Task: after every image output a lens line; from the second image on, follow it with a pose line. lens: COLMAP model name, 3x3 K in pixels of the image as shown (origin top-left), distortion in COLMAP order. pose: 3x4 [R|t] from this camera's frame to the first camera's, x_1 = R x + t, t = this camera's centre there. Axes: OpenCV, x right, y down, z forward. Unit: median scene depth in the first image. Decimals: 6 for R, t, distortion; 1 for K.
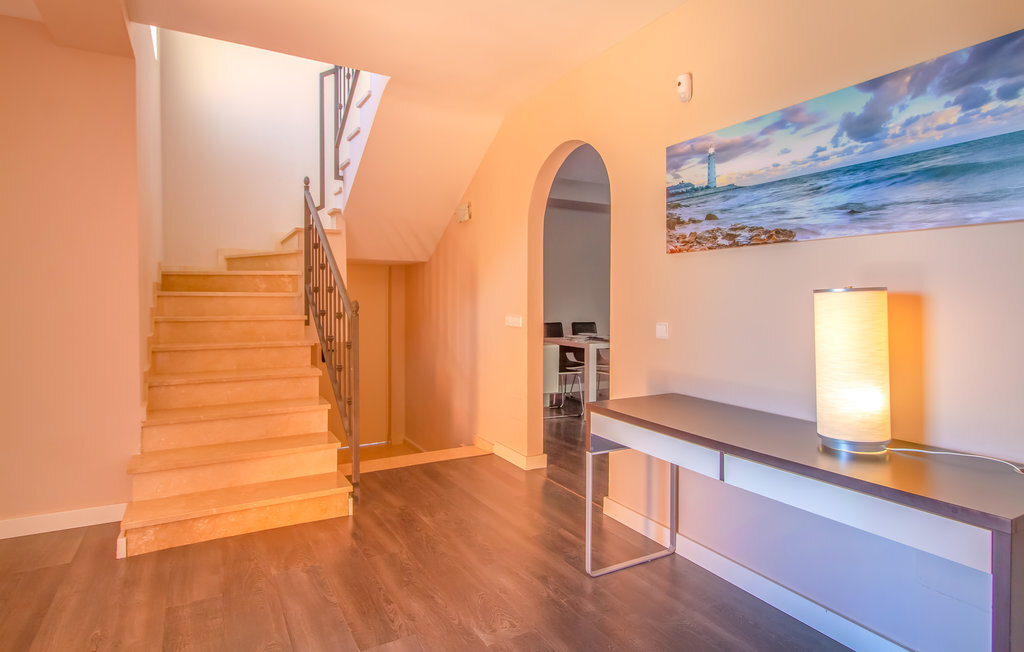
lens RADIAL K [[551.2, 0, 519.7], [0, 551.2, 302.0], [0, 0, 1]] dist [0.004910, -0.001592]
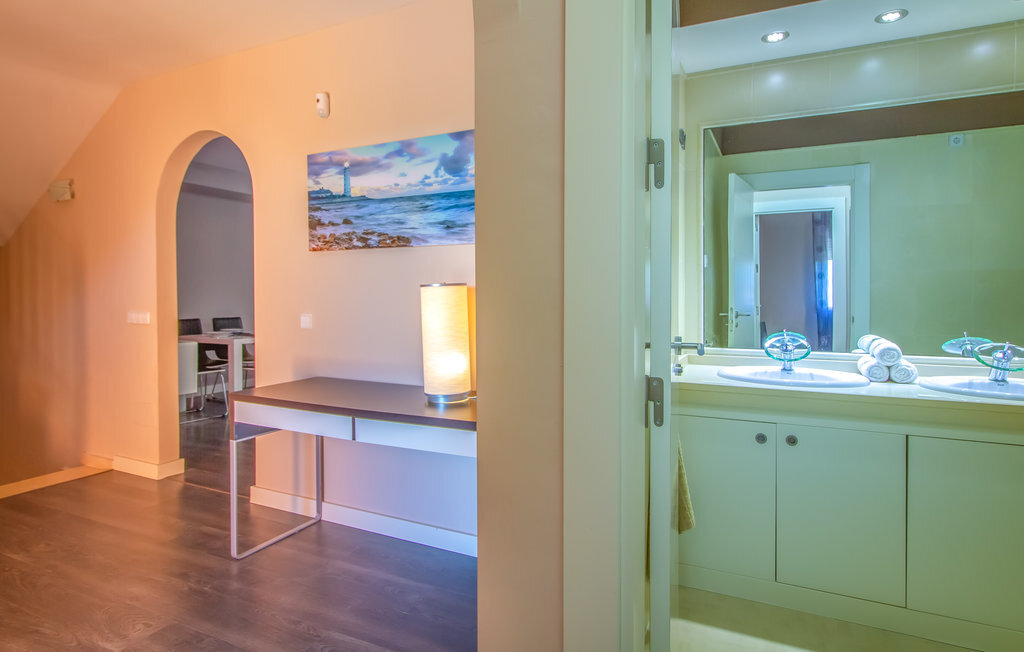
lens RADIAL K [[551.2, 0, 519.7], [0, 551.2, 302.0], [0, 0, 1]] dist [0.004910, -0.001592]
pose [[0.823804, -0.015026, 0.566676, -0.014912], [0.008281, 0.999861, 0.014474, 0.001583], [-0.566814, -0.007231, 0.823814, -0.161682]]
